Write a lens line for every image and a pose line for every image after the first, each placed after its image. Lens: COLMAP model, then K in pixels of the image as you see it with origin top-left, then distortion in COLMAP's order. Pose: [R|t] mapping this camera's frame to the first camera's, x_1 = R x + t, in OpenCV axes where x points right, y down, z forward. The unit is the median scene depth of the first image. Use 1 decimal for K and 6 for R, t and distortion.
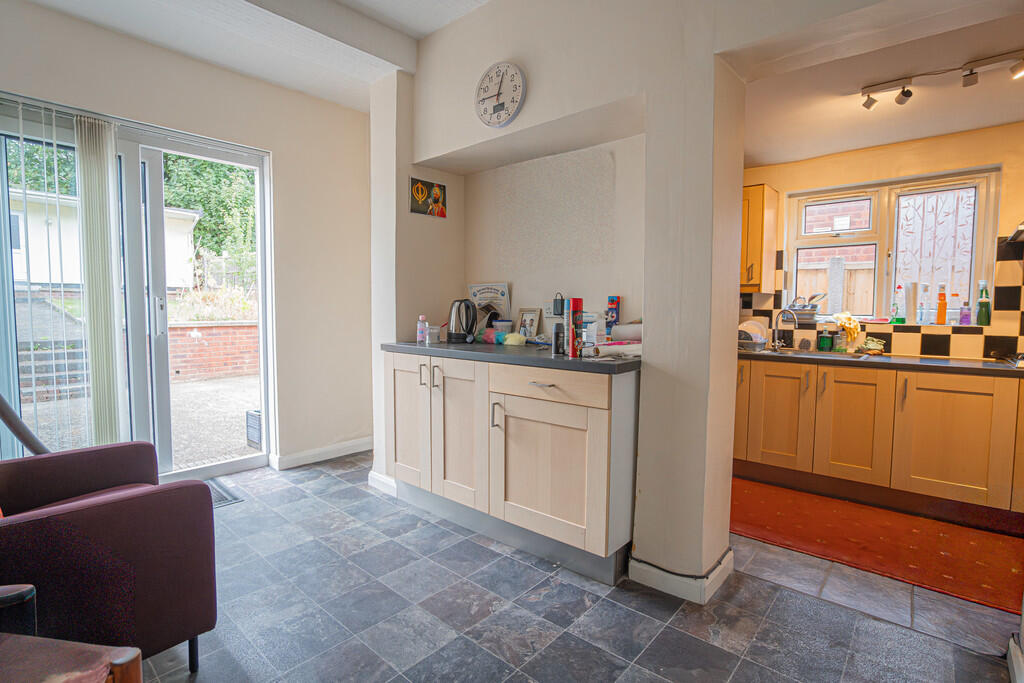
lens RADIAL K [[507.4, 0, 512.0], [0, 507.4, 341.5], [0, 0, 1]] dist [-0.020476, 0.000011]
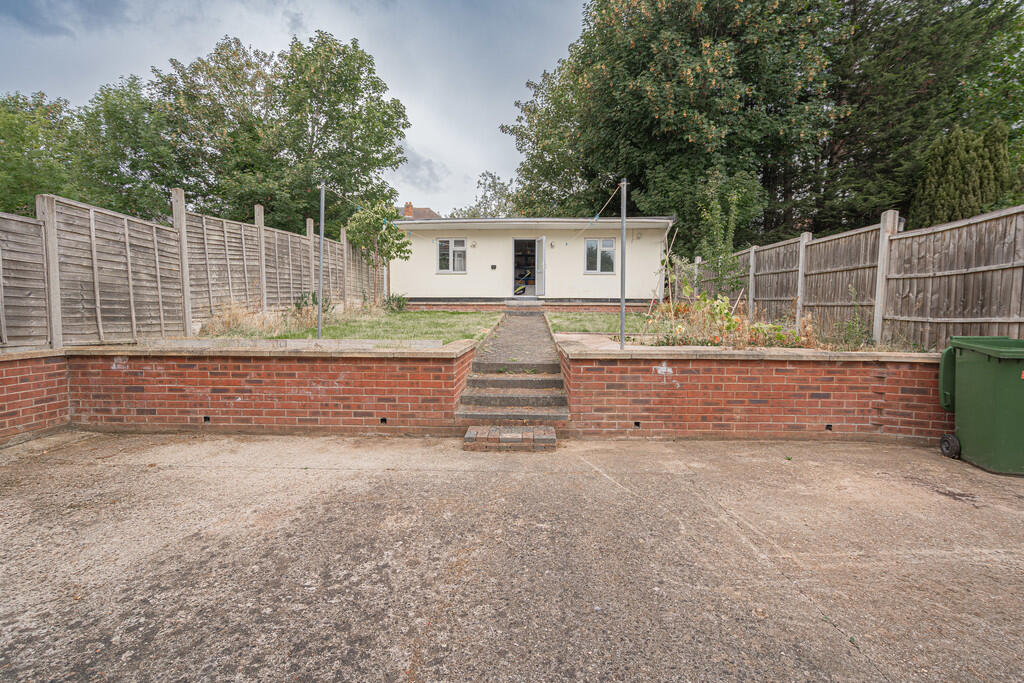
lens RADIAL K [[467.1, 0, 499.2], [0, 467.1, 341.6], [0, 0, 1]] dist [-0.014383, 0.000179]
pose [[0.622720, 0.041311, -0.781354, -0.268675], [-0.049046, 0.998702, 0.013714, -0.046891], [0.780906, 0.029782, 0.623938, 0.419531]]
